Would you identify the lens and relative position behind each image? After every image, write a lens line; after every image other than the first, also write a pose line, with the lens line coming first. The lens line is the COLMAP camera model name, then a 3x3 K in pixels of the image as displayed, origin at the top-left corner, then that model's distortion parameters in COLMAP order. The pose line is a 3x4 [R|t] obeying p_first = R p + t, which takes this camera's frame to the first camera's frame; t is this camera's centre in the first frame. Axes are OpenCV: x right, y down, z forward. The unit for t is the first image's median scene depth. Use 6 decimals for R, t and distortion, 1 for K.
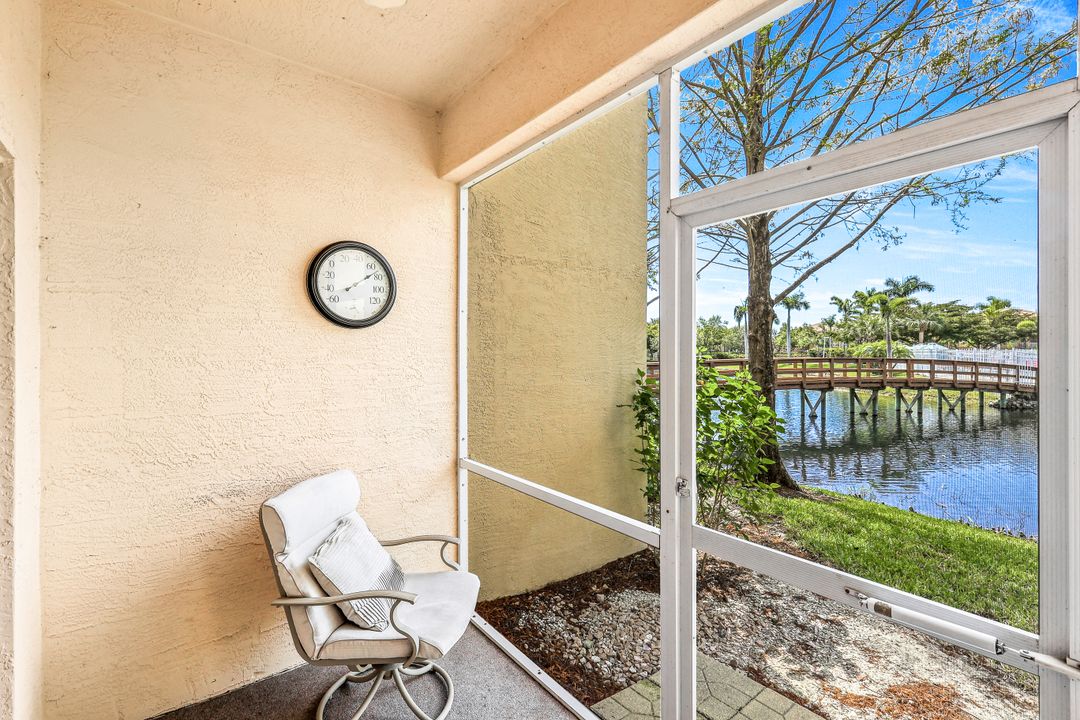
lens RADIAL K [[471.7, 0, 537.3], [0, 471.7, 355.2], [0, 0, 1]] dist [0.003733, -0.000544]
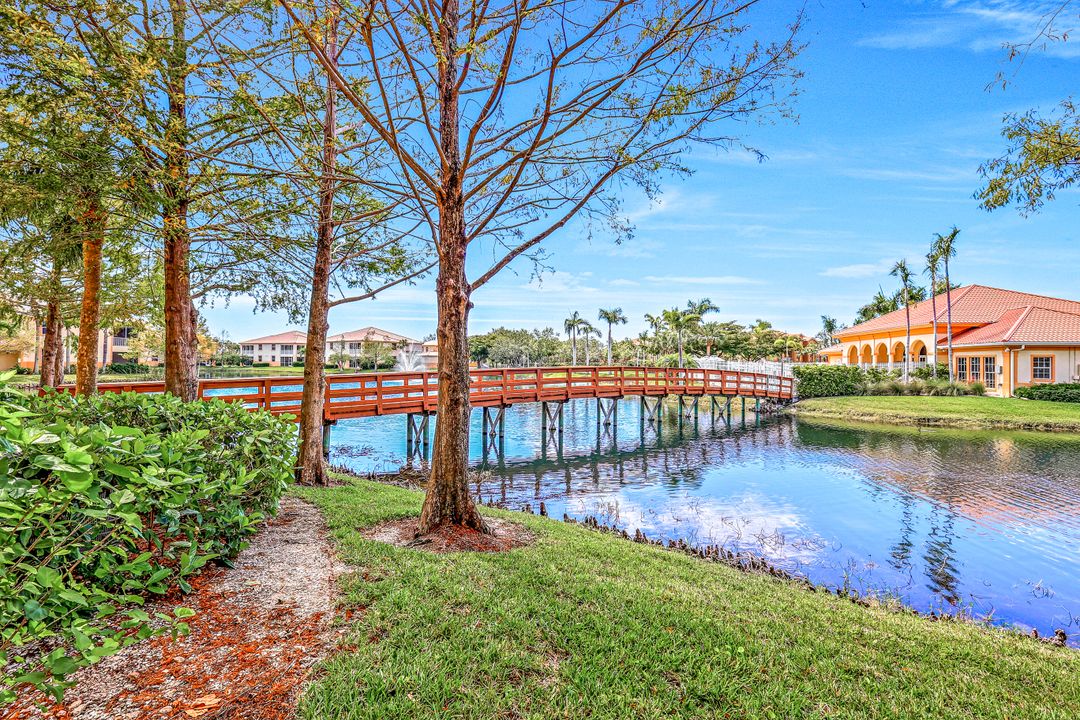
lens RADIAL K [[471.7, 0, 538.9], [0, 471.7, 358.0], [0, 0, 1]] dist [0.003733, -0.000544]
pose [[0.948668, 0.013269, 0.315996, 0.100240], [-0.008471, 0.999827, -0.016553, 0.004042], [-0.316161, 0.013026, 0.948616, 0.063807]]
